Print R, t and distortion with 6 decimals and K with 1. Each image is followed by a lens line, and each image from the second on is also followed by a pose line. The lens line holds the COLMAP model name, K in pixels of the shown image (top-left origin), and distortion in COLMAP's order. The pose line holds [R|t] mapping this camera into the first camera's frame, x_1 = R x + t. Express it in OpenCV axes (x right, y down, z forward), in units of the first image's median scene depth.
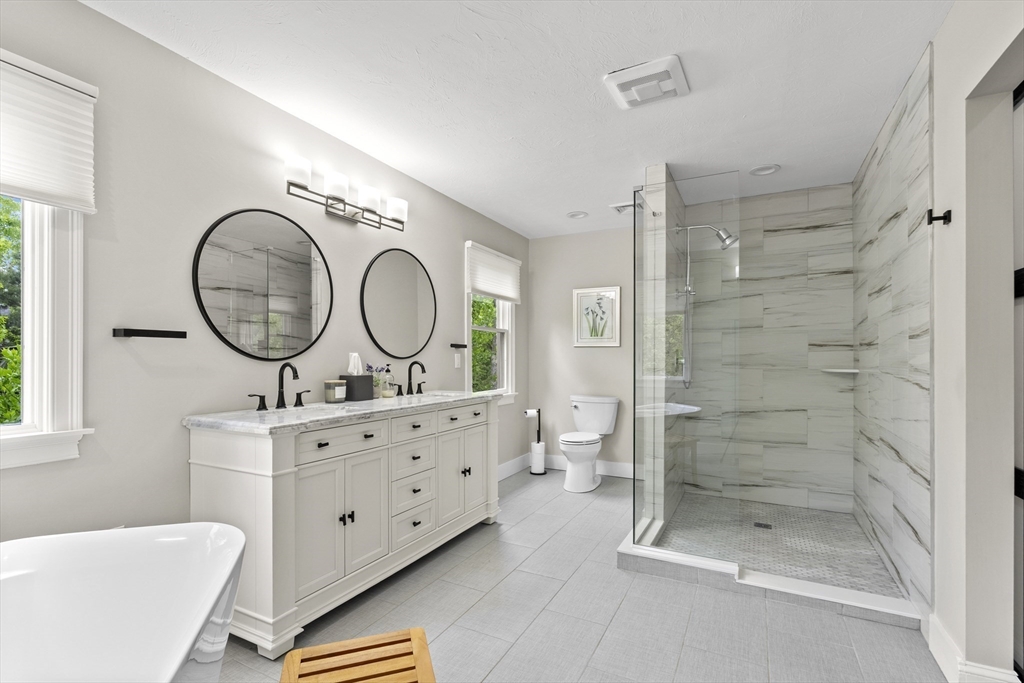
lens RADIAL K [[469.6, 0, 523.6], [0, 469.6, 356.0], [0, 0, 1]] dist [0.000851, 0.002094]
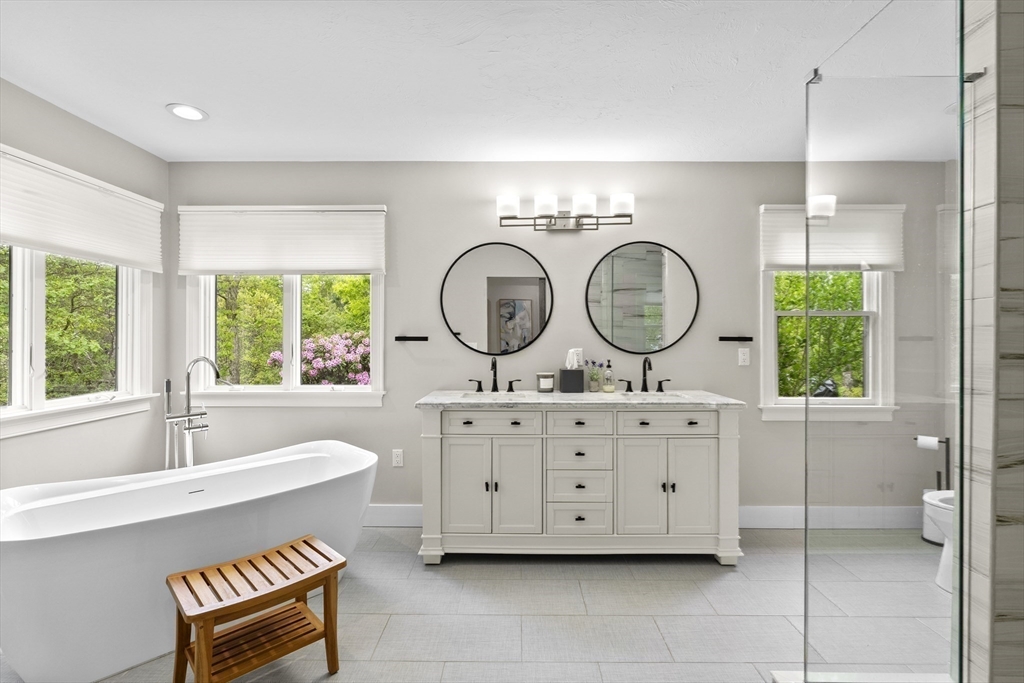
lens RADIAL K [[469.6, 0, 512.5], [0, 469.6, 339.6], [0, 0, 1]] dist [0.000851, 0.002094]
pose [[0.443500, 0.002852, -0.896270, 0.561638], [0.003007, 0.999985, 0.004670, -0.033310], [0.896270, -0.004766, 0.443484, 0.379039]]
